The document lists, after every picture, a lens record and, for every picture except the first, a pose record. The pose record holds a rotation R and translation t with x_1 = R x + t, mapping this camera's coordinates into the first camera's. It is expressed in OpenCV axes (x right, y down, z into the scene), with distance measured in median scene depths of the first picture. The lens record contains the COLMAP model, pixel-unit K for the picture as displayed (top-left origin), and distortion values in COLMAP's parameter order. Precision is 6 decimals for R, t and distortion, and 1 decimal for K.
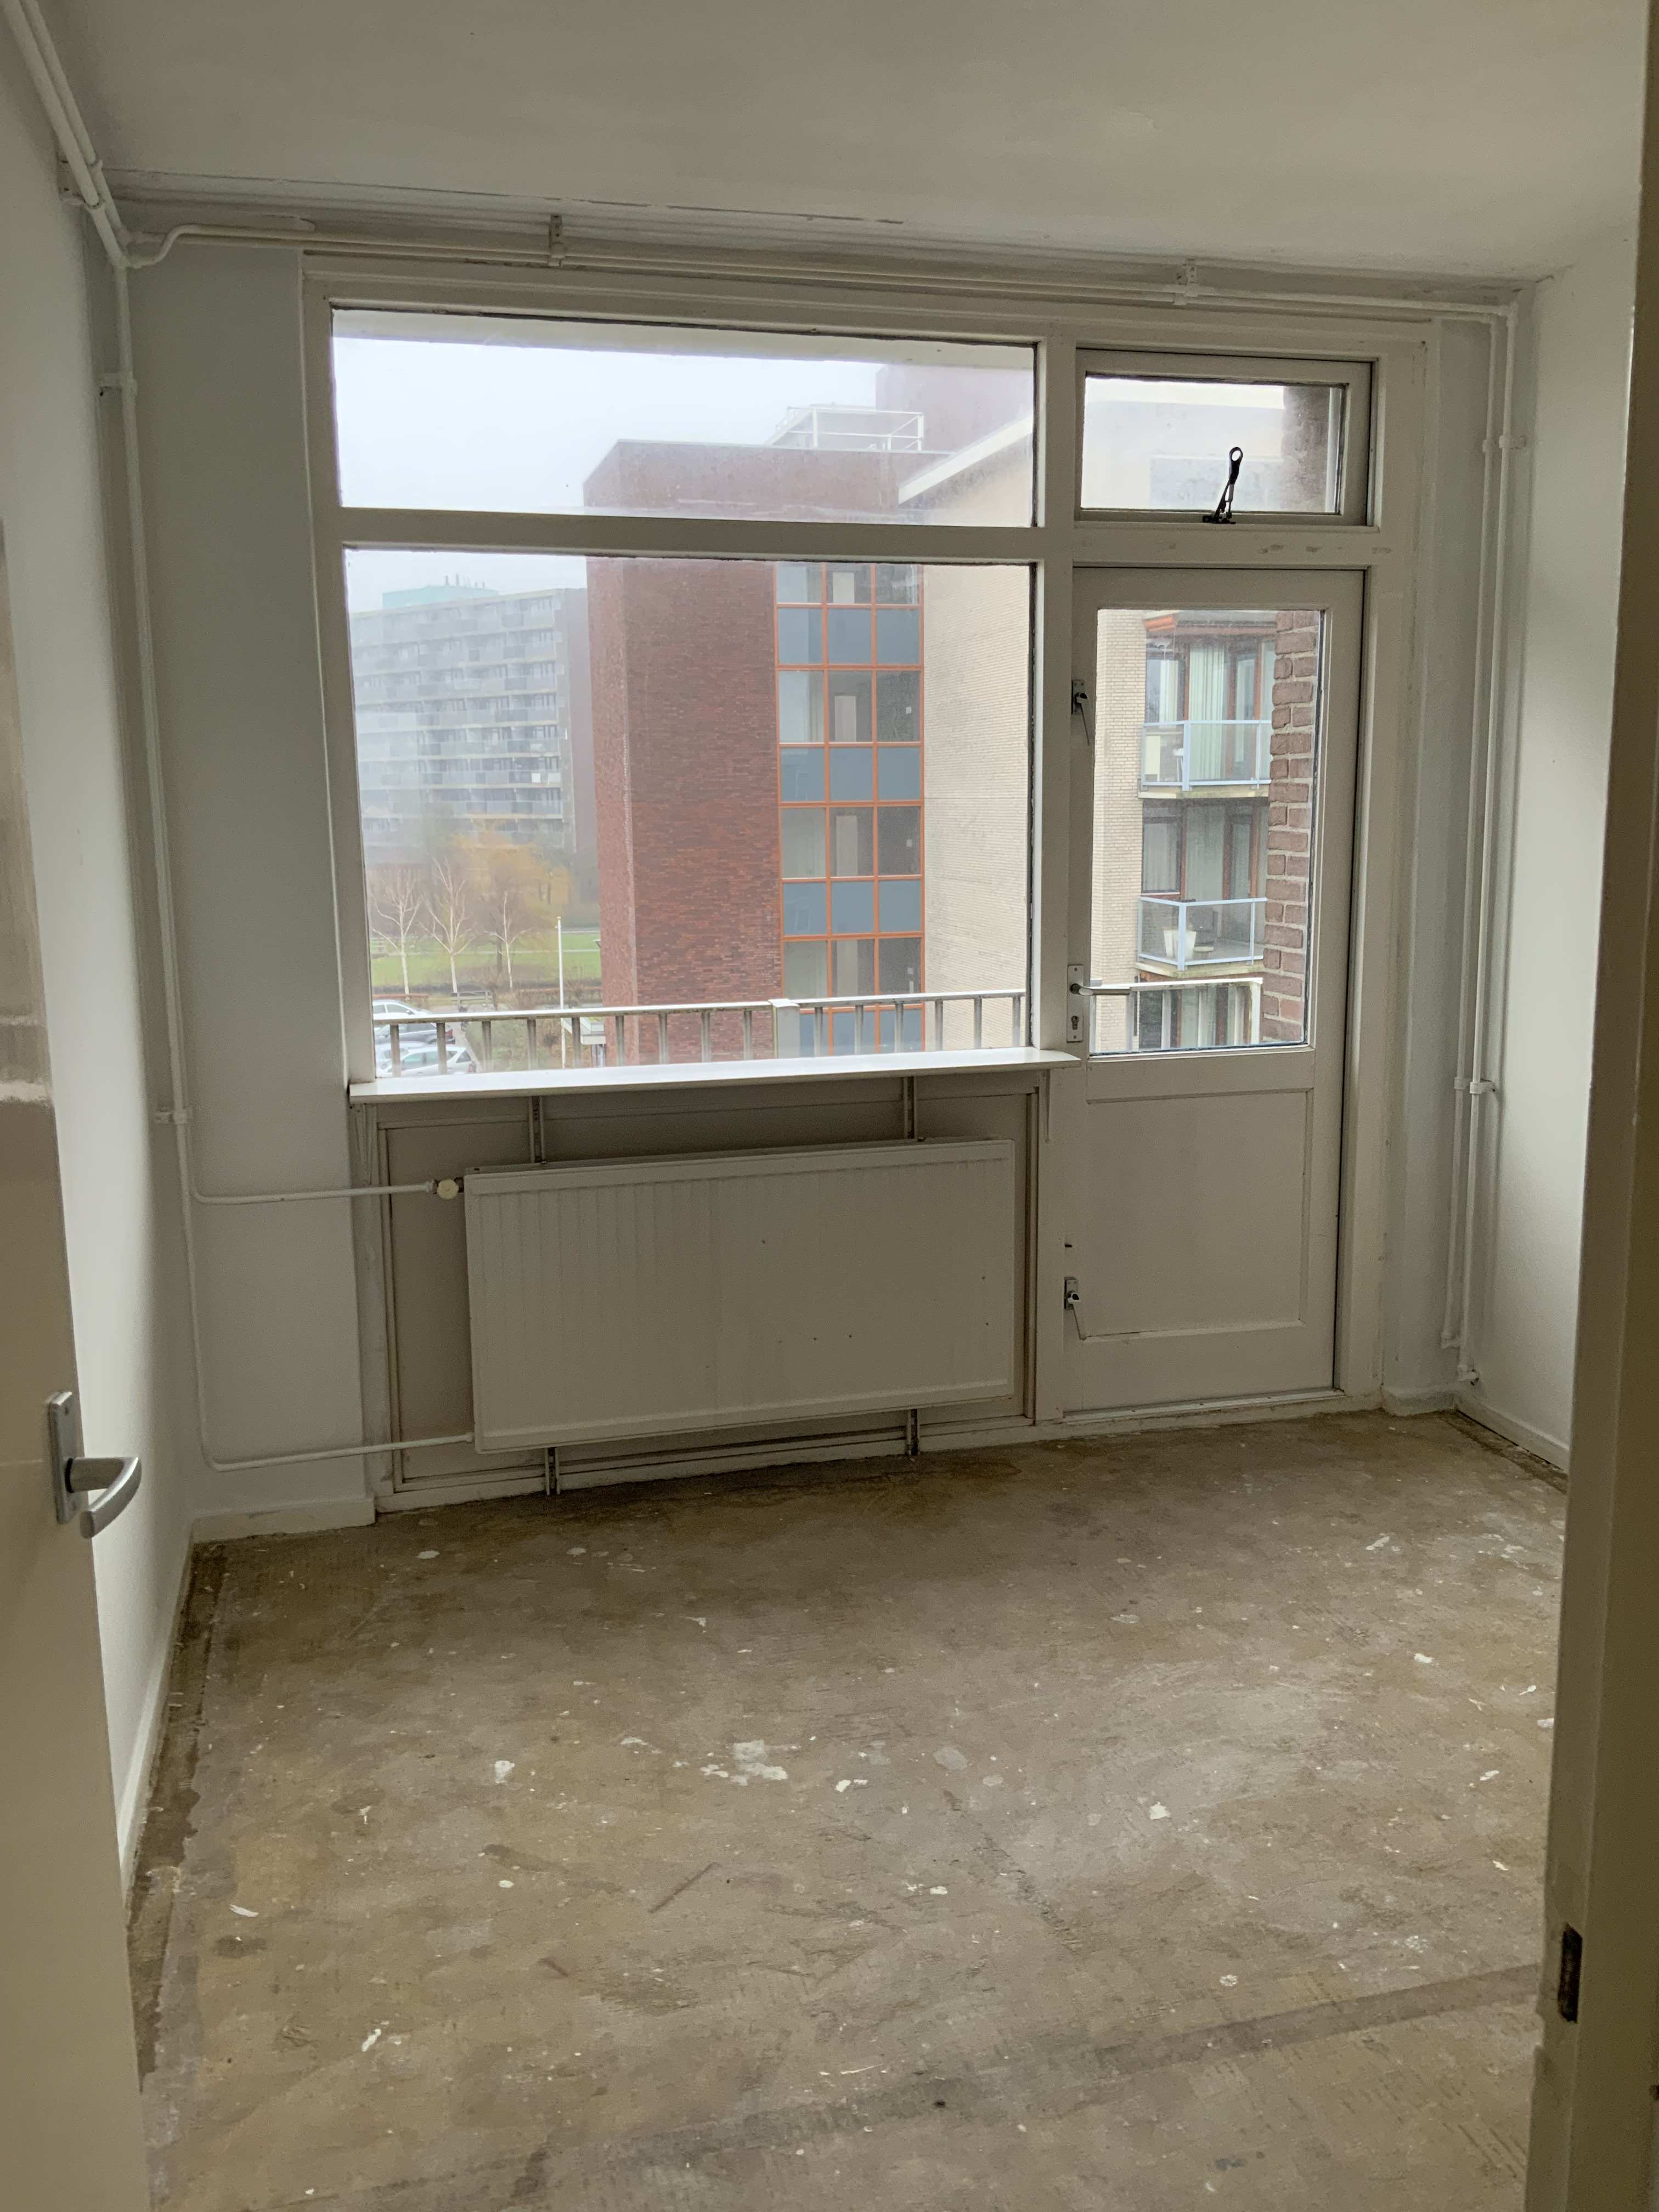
lens RADIAL K [[1828.8, 0, 829.5], [0, 1828.8, 1106.0], [0, 0, 1]] dist [0.038507, -0.001352]
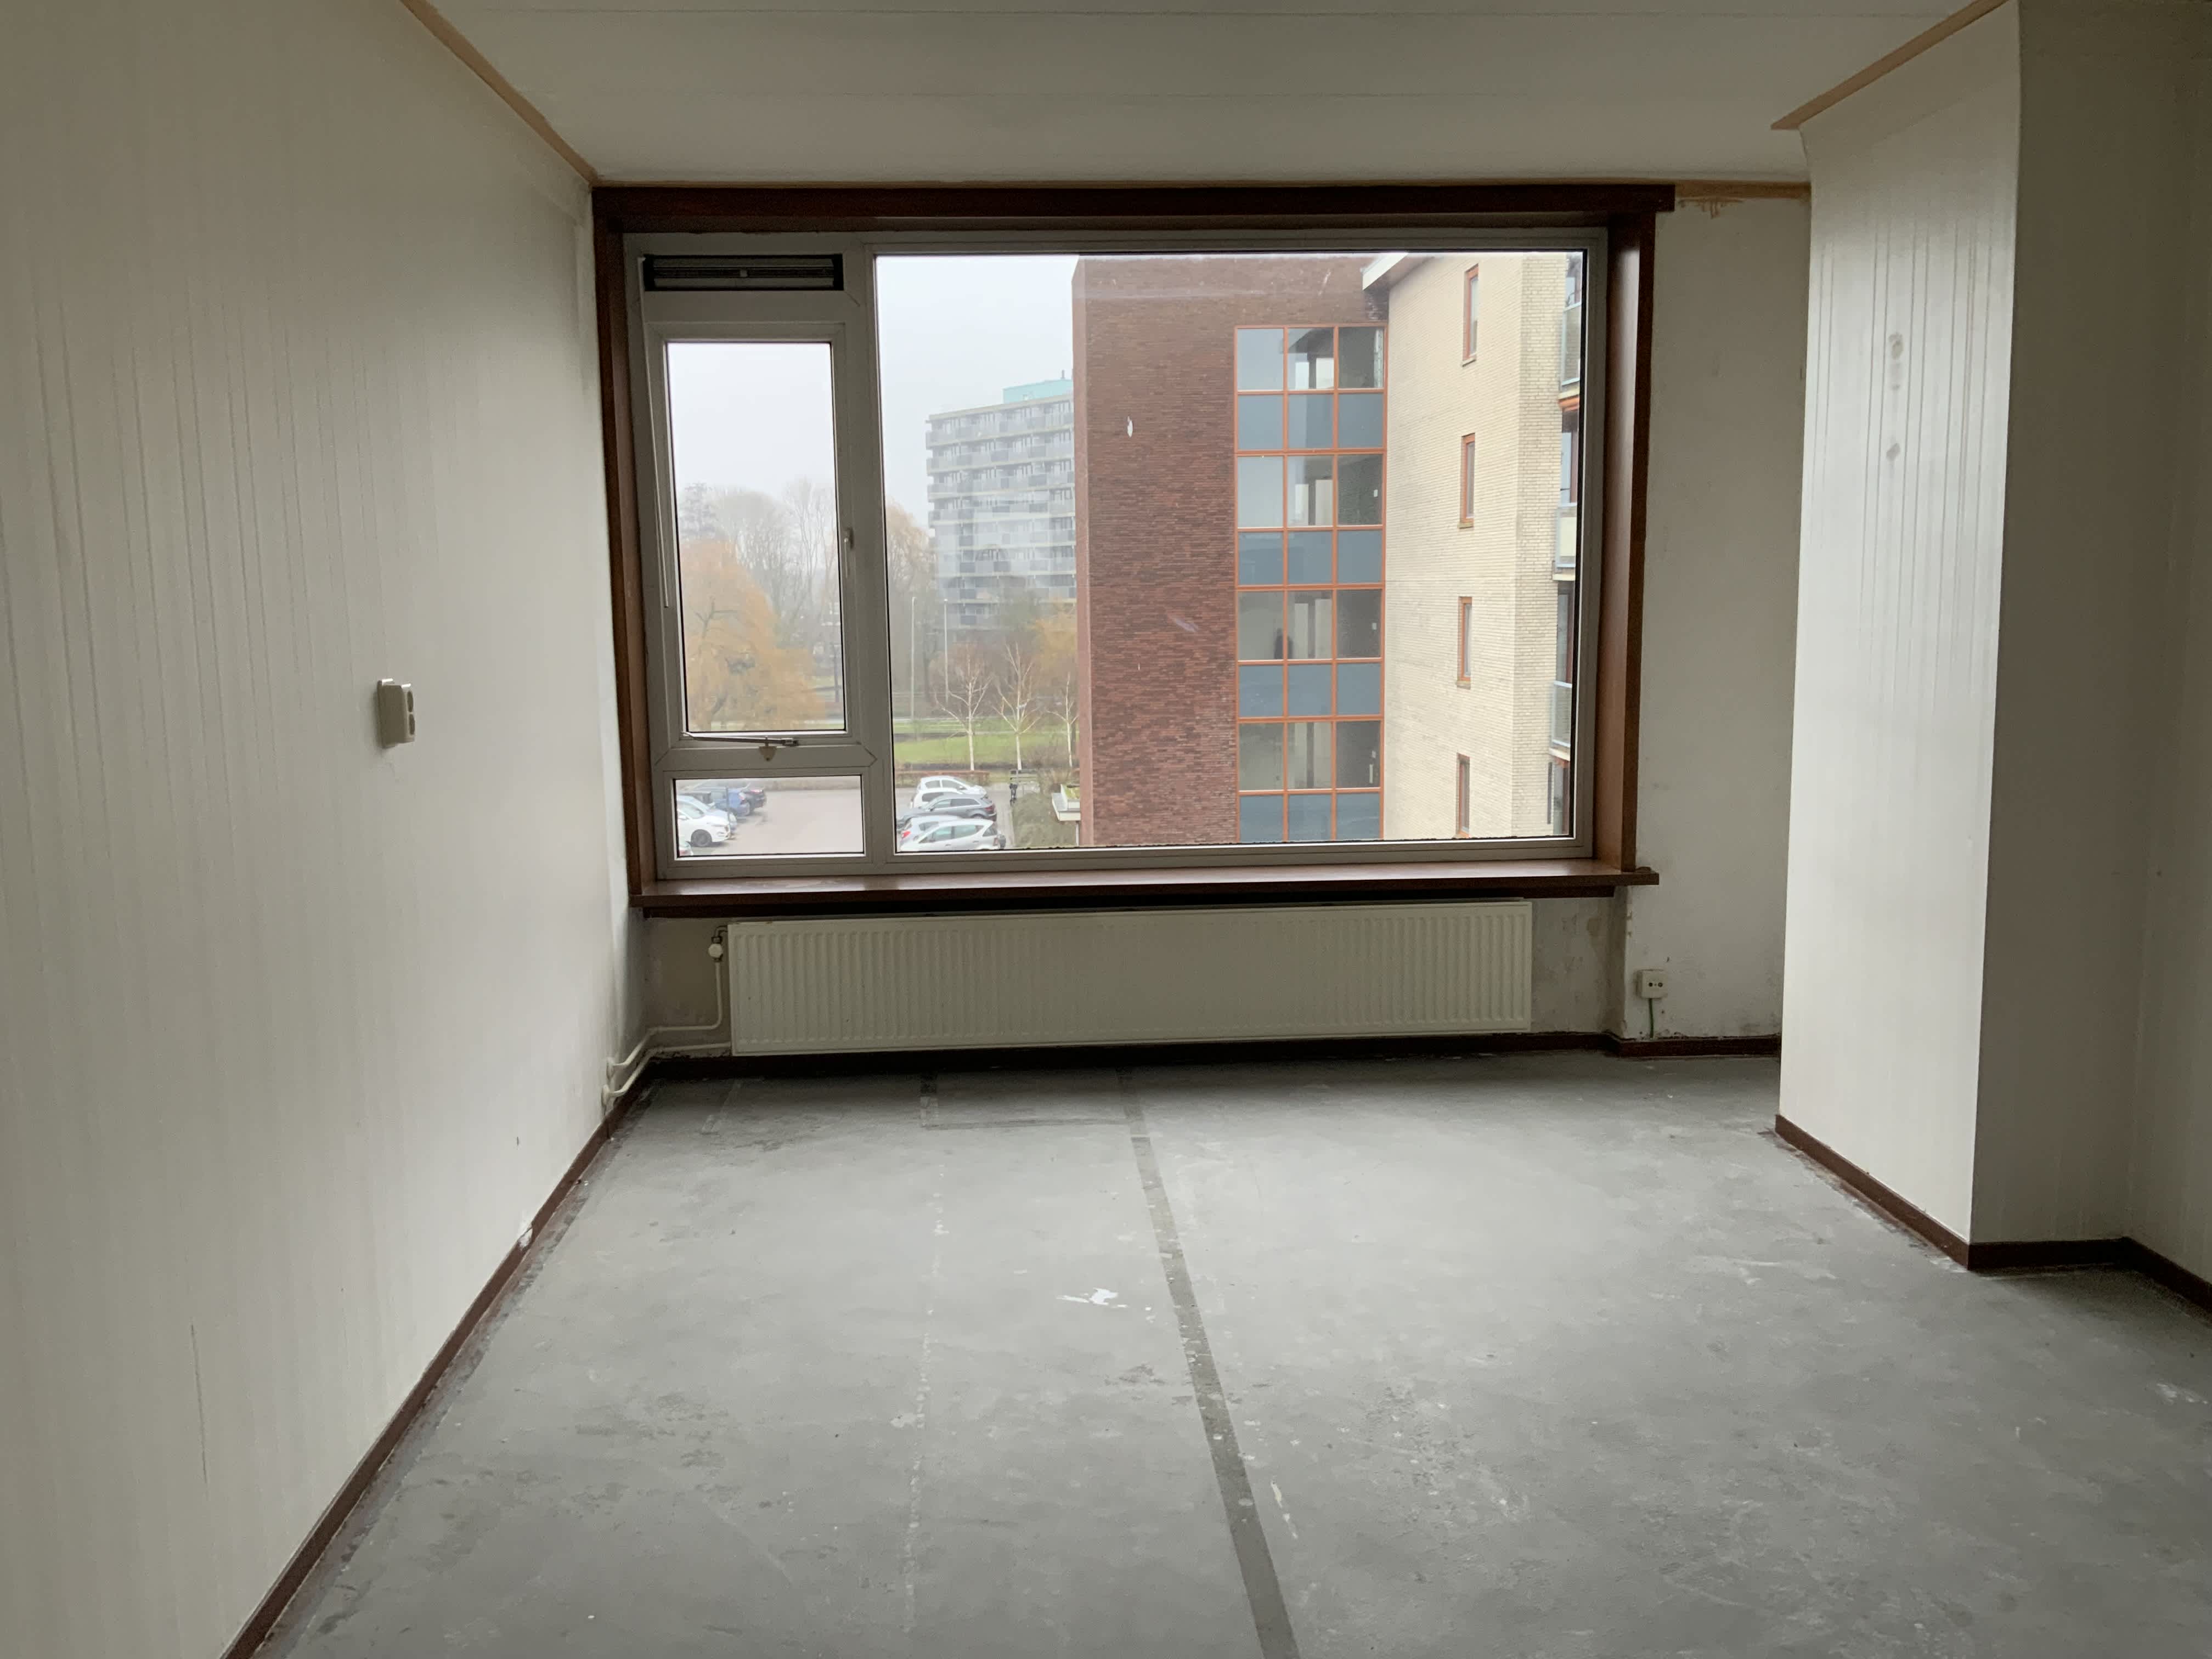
lens RADIAL K [[1828.8, 0, 1106.0], [0, 1828.8, 829.5], [0, 0, 1]] dist [0.038507, -0.001352]
pose [[0.978583, 0.024687, -0.204368, 0.111870], [-0.031343, 0.999076, -0.029399, 0.000638], [0.203453, 0.035175, 0.978453, 0.000229]]
